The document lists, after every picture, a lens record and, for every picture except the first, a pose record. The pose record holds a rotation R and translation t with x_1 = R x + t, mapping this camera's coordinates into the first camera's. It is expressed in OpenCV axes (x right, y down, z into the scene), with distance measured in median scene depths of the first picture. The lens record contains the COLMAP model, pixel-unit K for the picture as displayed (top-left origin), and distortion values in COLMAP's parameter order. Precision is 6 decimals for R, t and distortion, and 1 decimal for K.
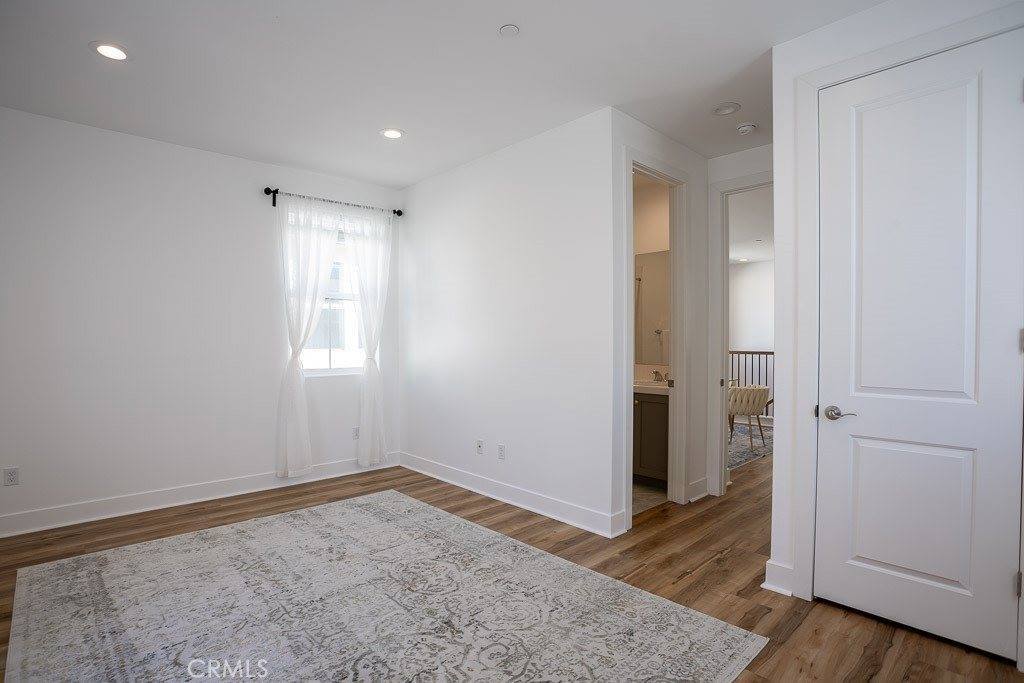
lens RADIAL K [[505.4, 0, 512.0], [0, 505.4, 341.5], [0, 0, 1]] dist [-0.070250, 0.026772]
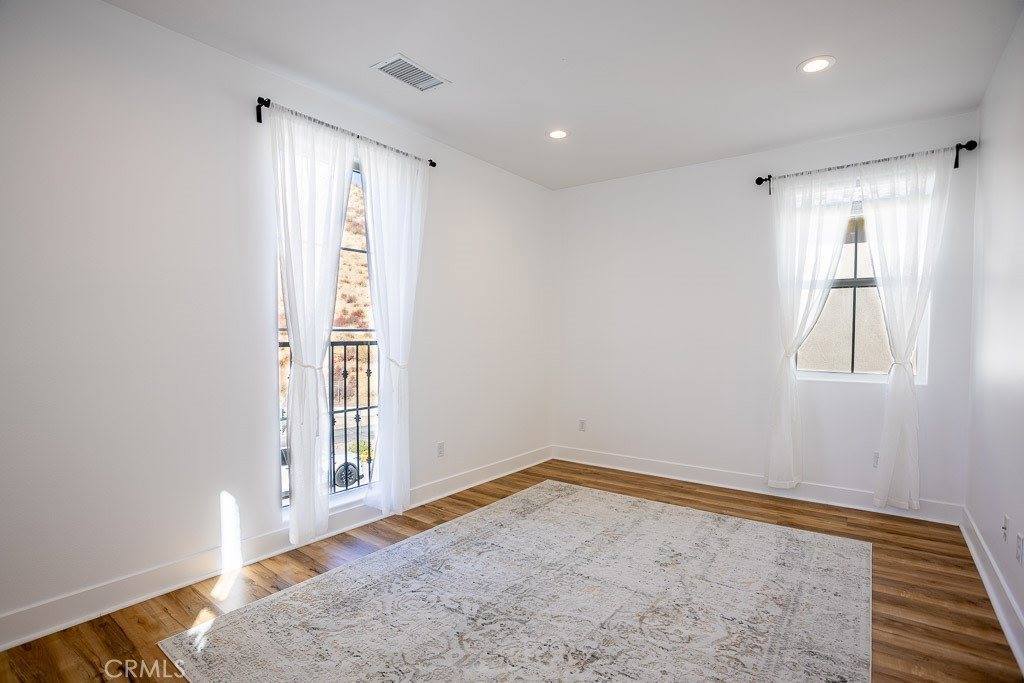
lens RADIAL K [[505.4, 0, 512.0], [0, 505.4, 341.5], [0, 0, 1]] dist [-0.070250, 0.026772]
pose [[0.183449, 0.013945, -0.982930, 0.413312], [-0.009307, 0.999879, 0.012448, -0.001782], [0.982985, 0.006865, 0.183557, 0.410687]]
